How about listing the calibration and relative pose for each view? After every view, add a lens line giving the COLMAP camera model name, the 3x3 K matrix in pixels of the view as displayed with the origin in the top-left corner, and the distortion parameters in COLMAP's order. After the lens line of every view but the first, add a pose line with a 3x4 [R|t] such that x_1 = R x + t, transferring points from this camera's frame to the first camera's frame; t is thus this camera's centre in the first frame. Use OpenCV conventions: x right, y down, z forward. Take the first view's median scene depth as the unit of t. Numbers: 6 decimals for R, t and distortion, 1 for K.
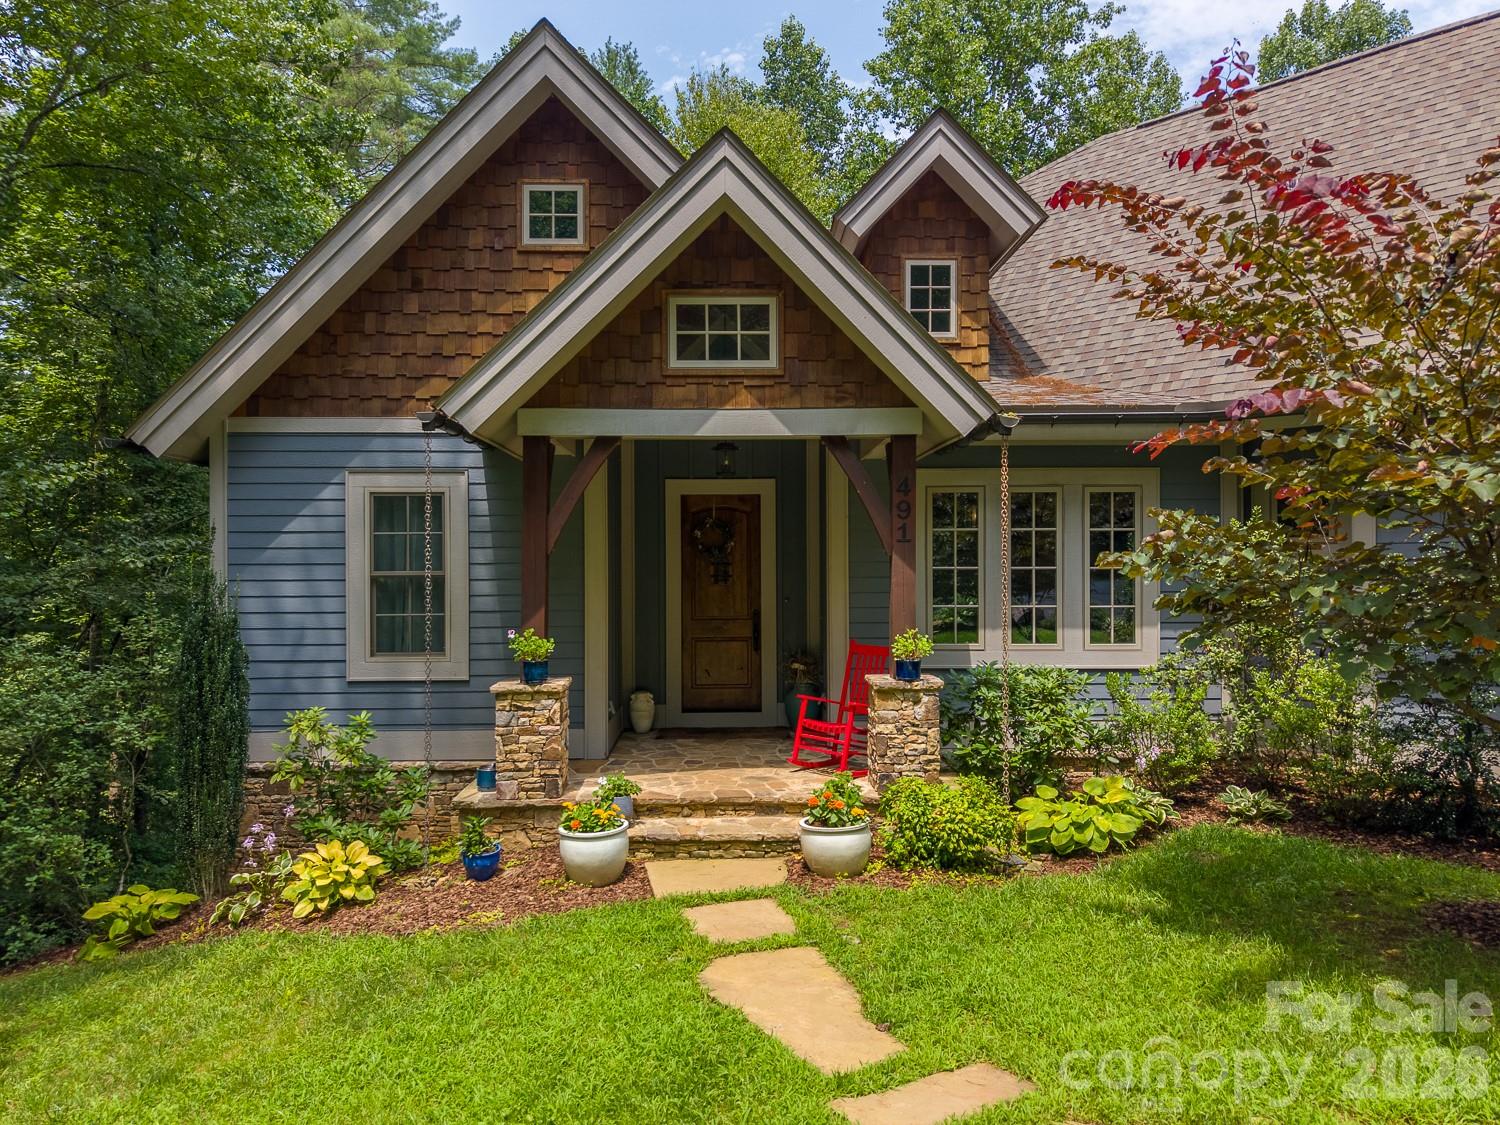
lens RADIAL K [[995.0, 0, 750.0], [0, 995.0, 562.5], [0, 0, 1]] dist [0.059132, 0.000555]
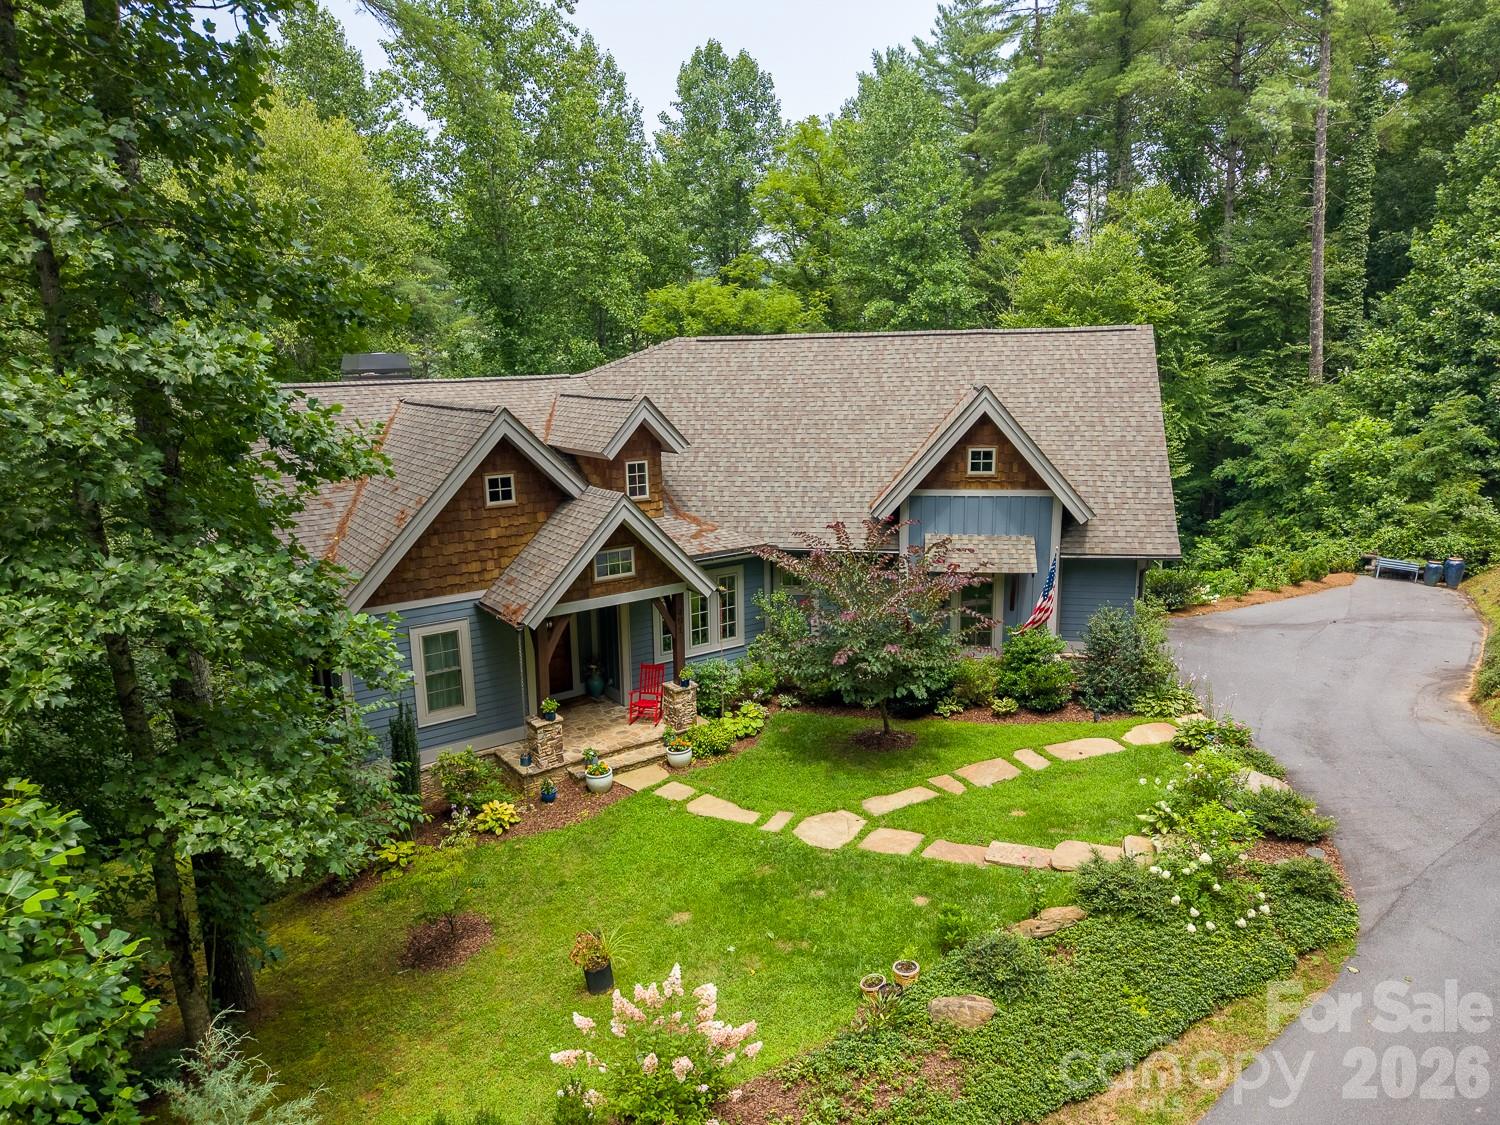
lens RADIAL K [[1014.4, 0, 713.5], [0, 1014.4, 568.7], [0, 0, 1]] dist [0.035460, 0.000825]
pose [[0.841669, -0.138579, 0.521908, -1.083173], [0.023476, 0.974986, 0.221024, -0.739993], [-0.539483, -0.173777, 0.823869, -1.114028]]
